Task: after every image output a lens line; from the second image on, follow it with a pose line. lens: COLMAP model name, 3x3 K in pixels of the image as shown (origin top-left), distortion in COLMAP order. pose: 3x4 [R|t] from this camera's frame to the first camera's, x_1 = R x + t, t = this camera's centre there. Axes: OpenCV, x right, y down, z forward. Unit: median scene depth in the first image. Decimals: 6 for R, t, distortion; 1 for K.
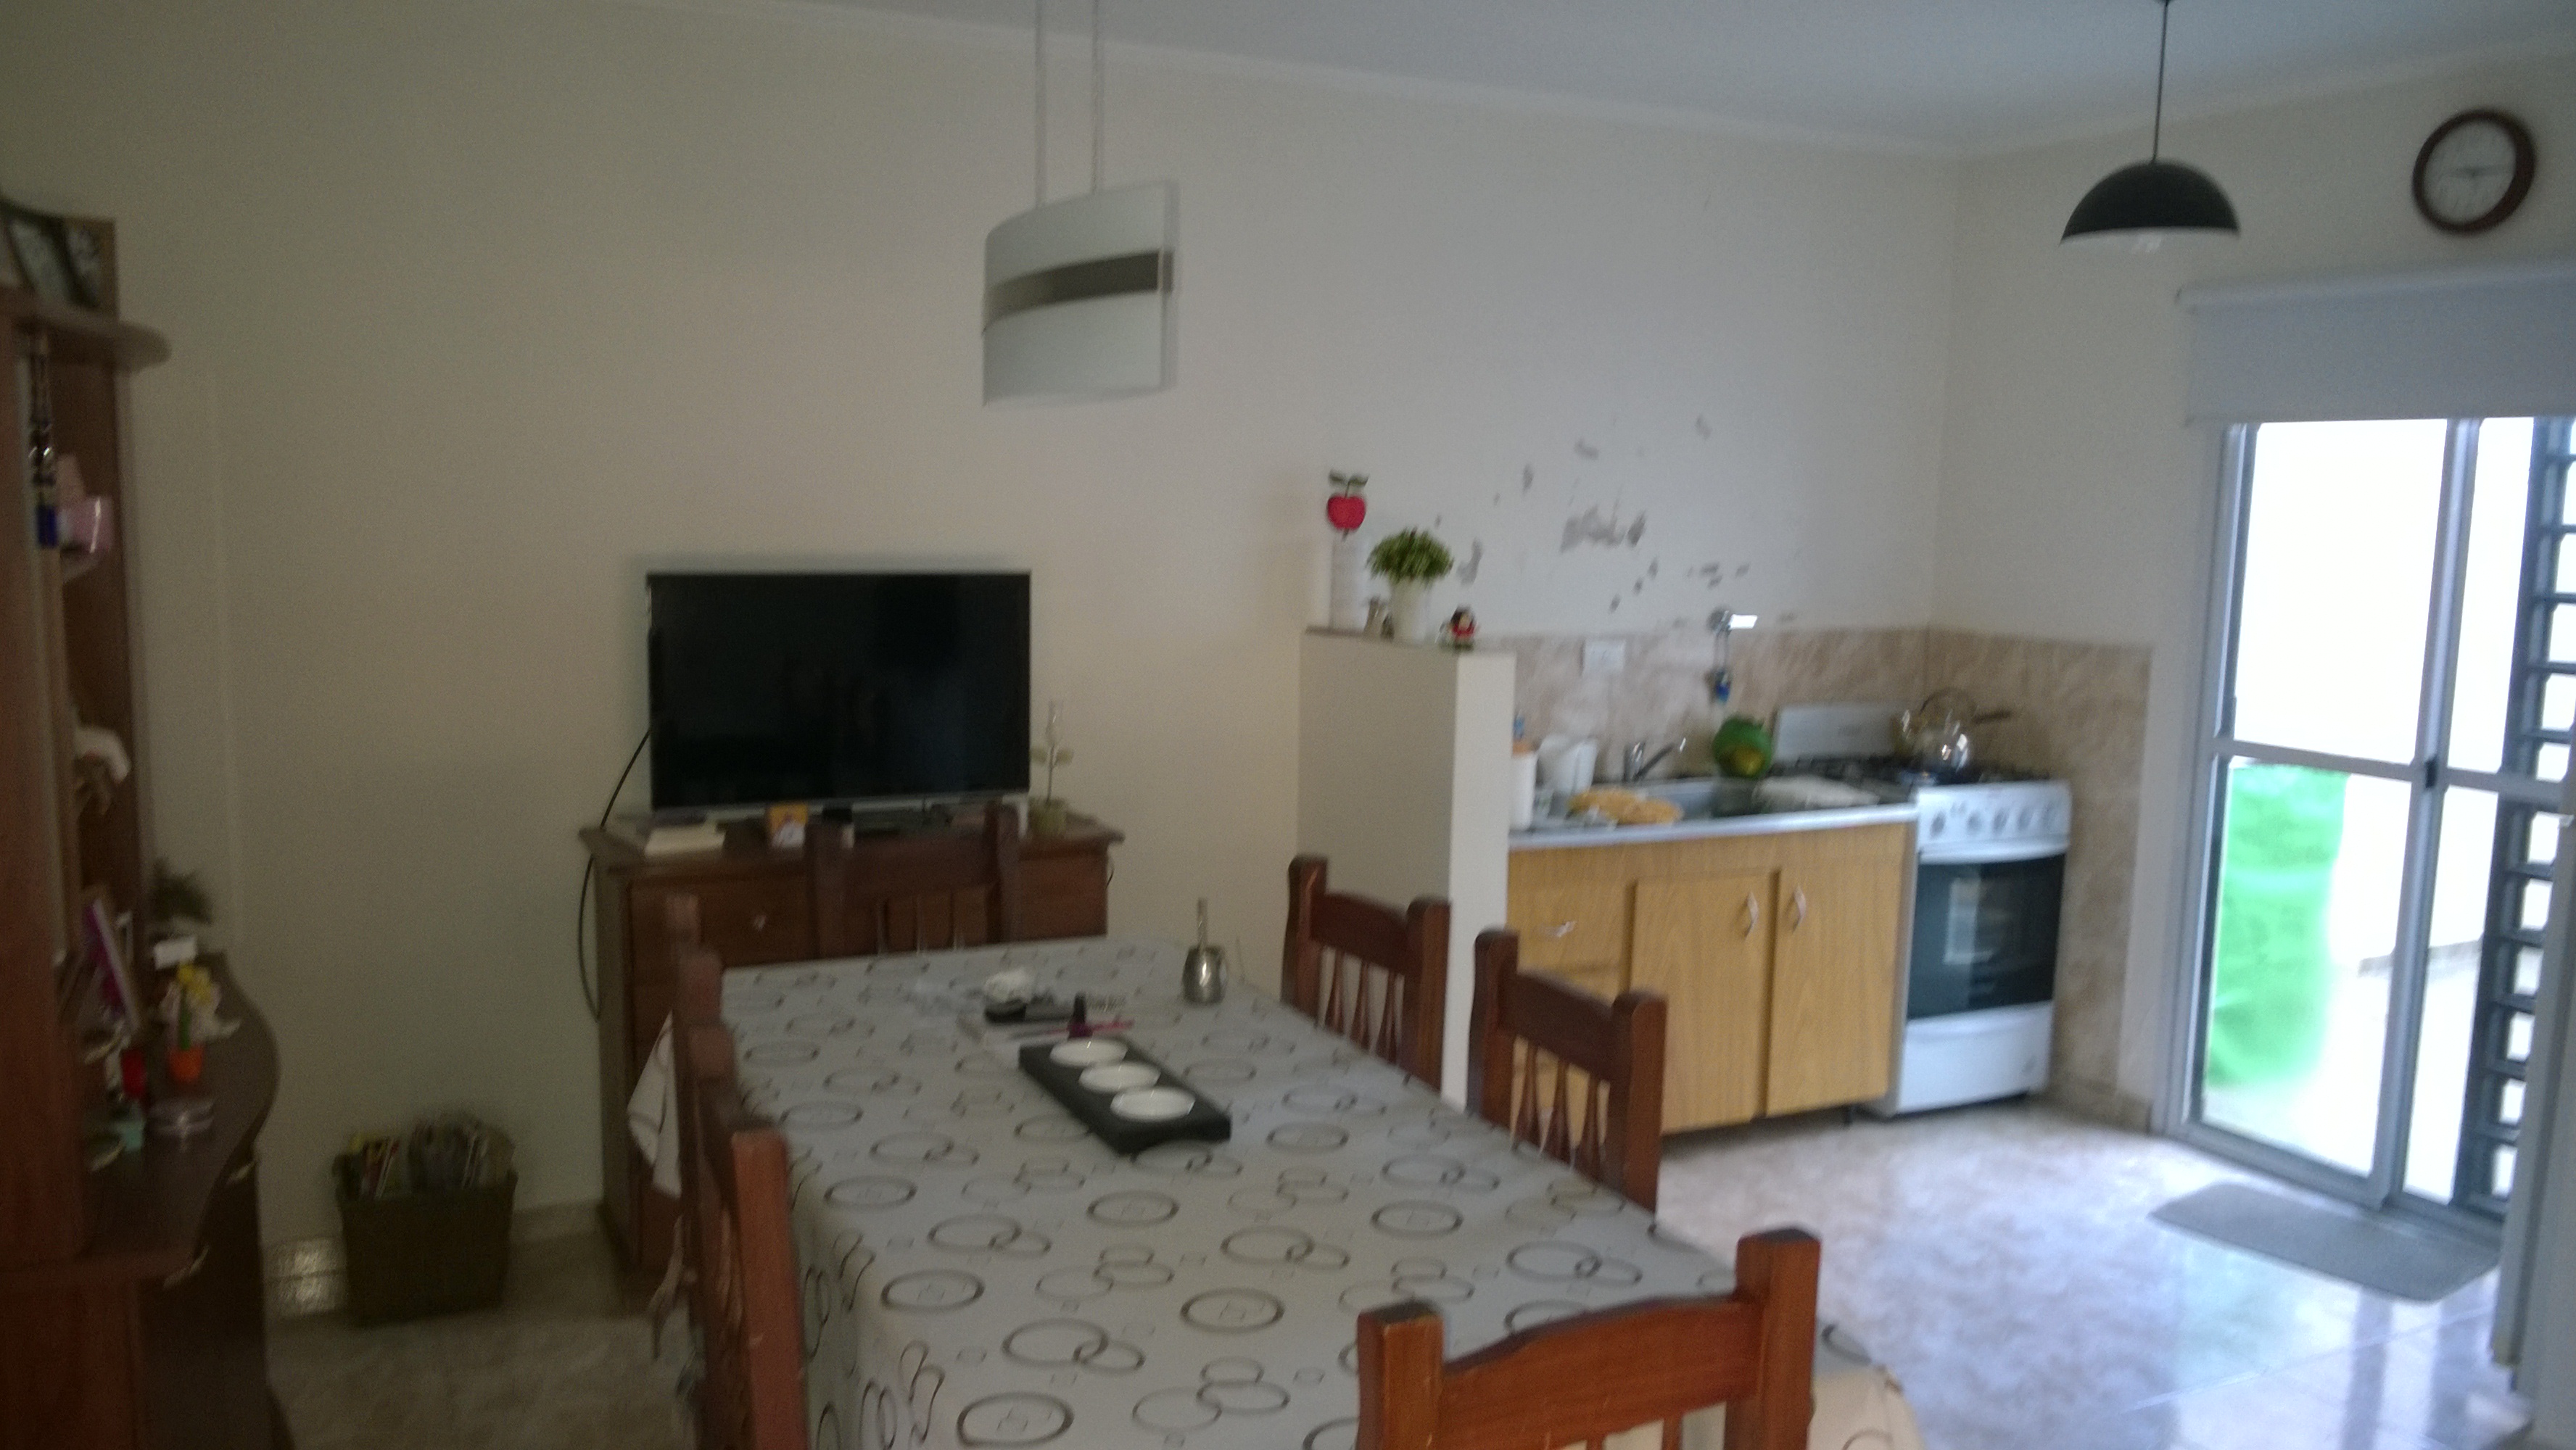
lens RADIAL K [[1995.7, 0, 1275.8], [0, 1995.7, 740.4], [0, 0, 1]] dist [-0.006457, -0.025837]
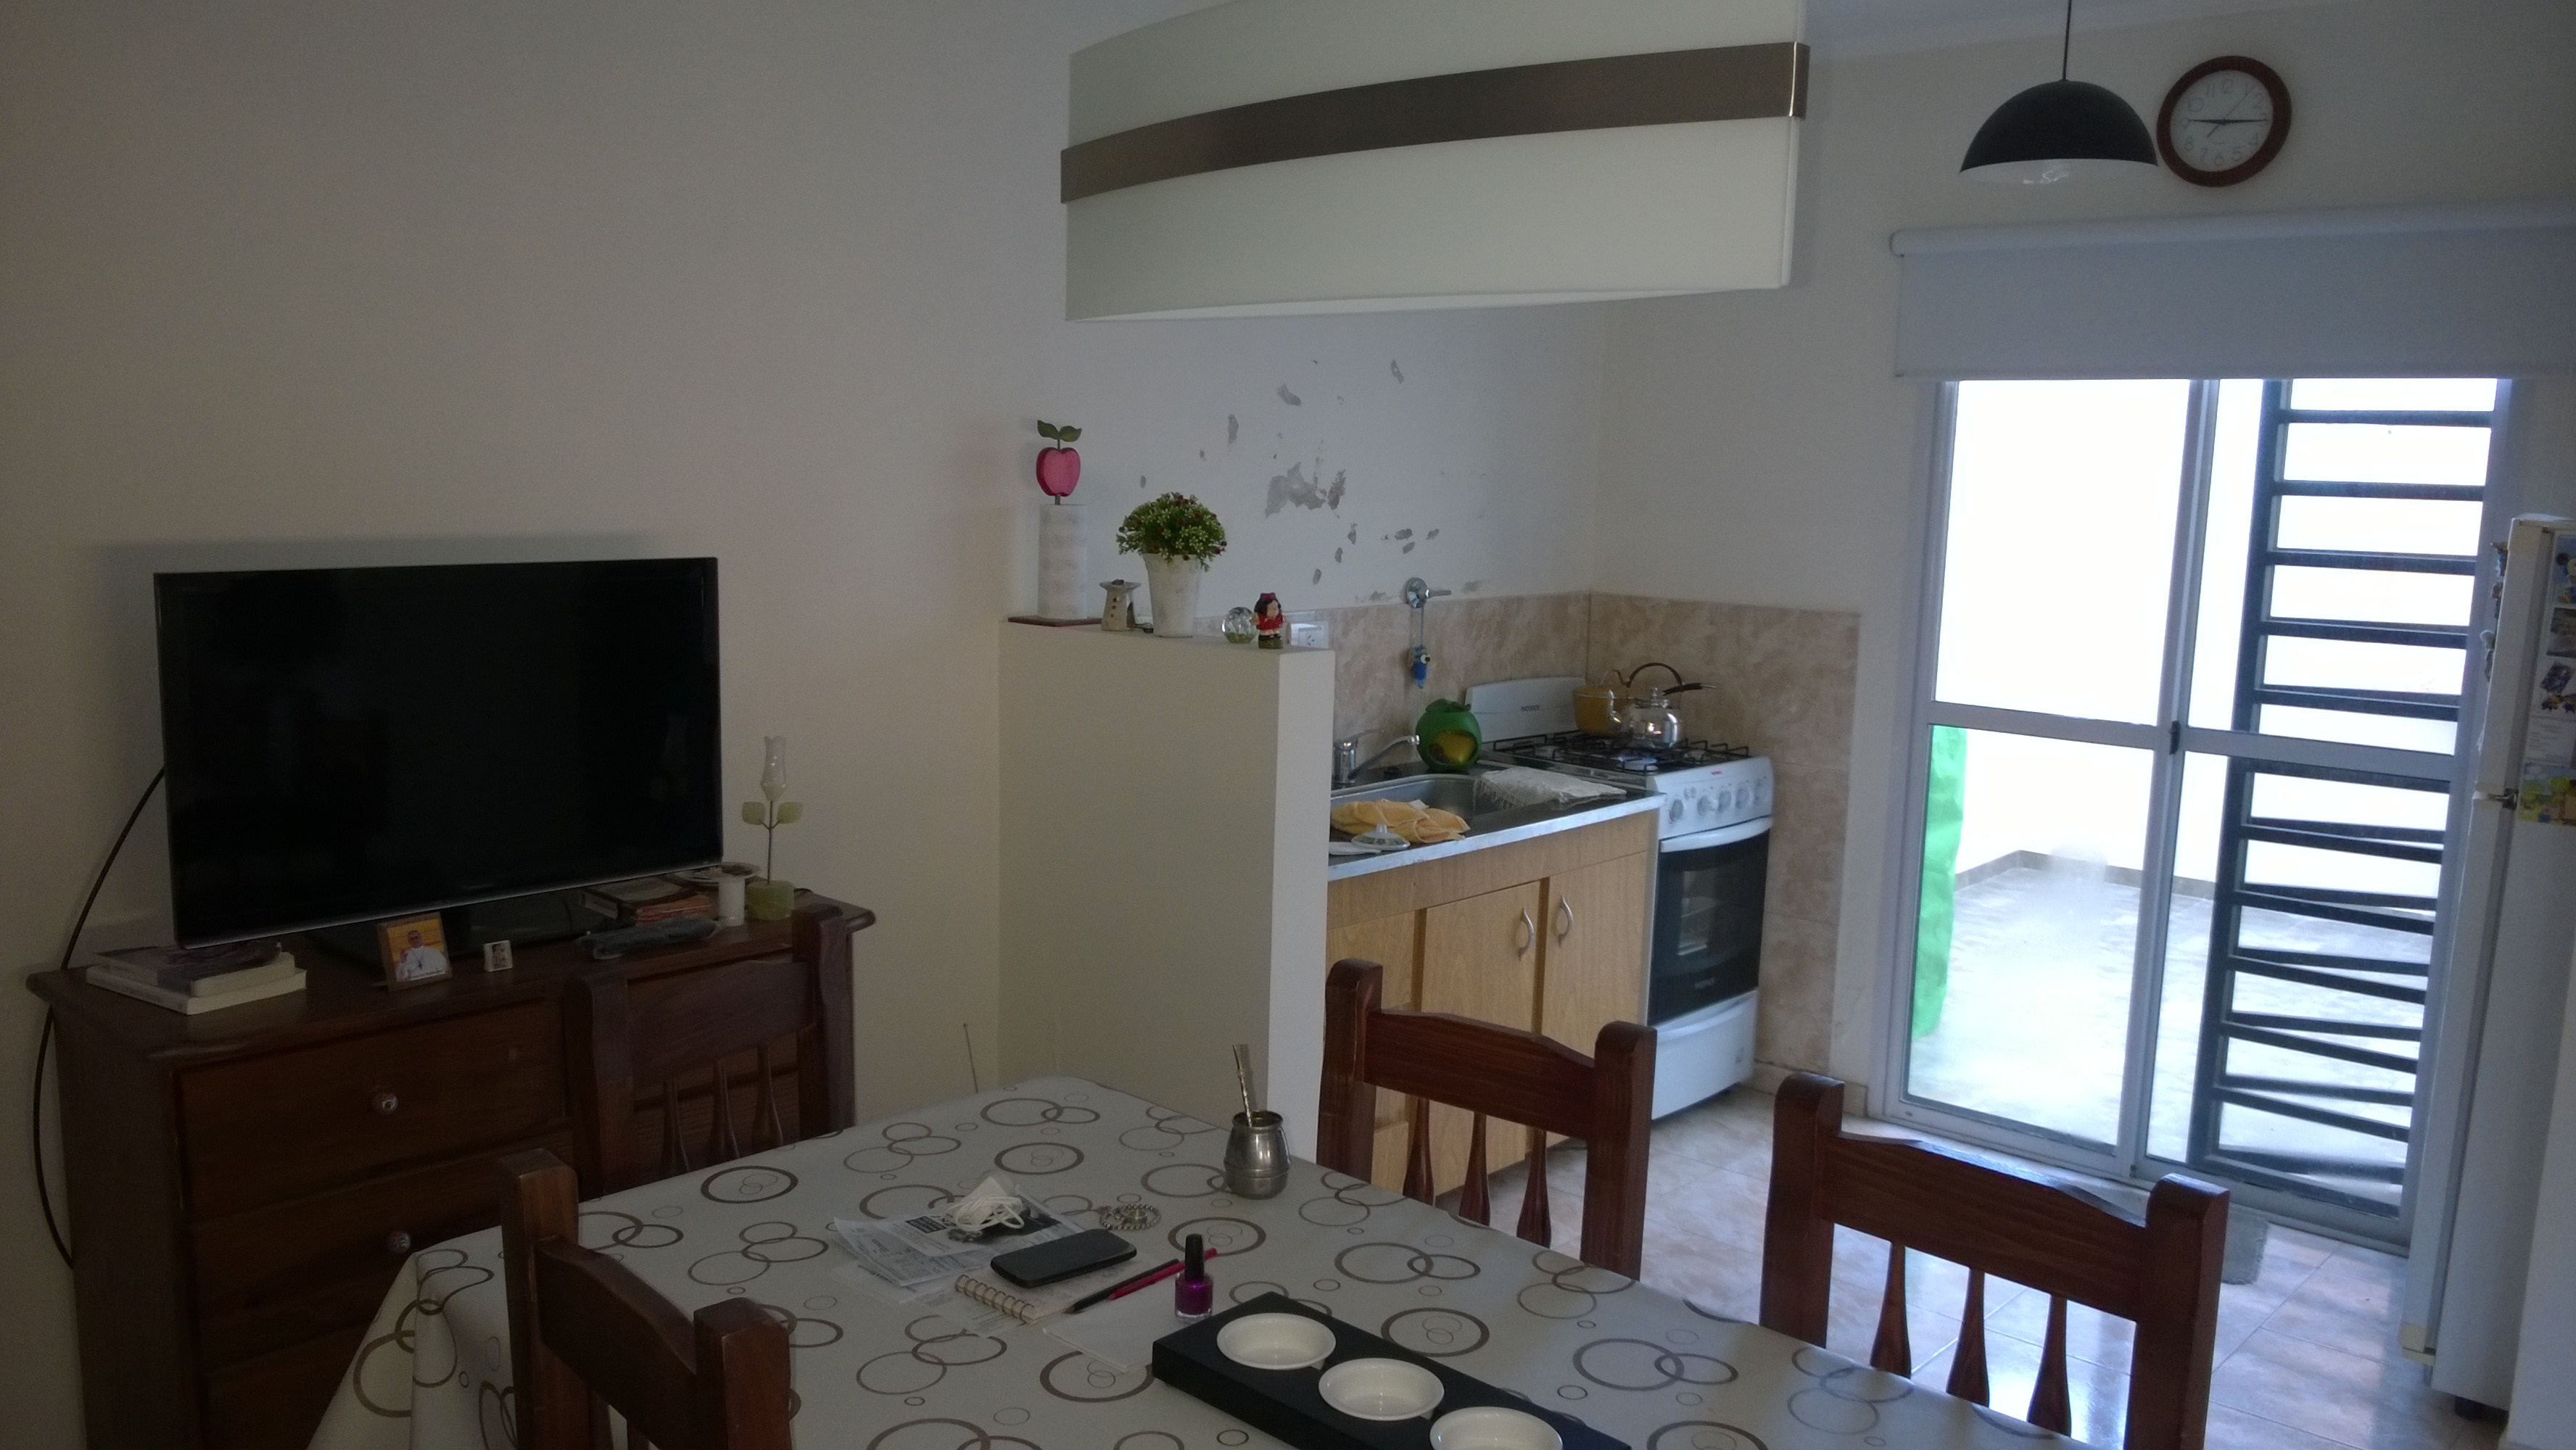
lens RADIAL K [[1995.7, 0, 1295.8], [0, 1995.7, 717.2], [0, 0, 1]] dist [-0.006457, -0.025837]
pose [[0.930391, -0.046685, 0.363583, -0.167449], [0.040800, 0.998883, 0.023856, -0.031135], [-0.364290, -0.007361, 0.931256, 0.218949]]
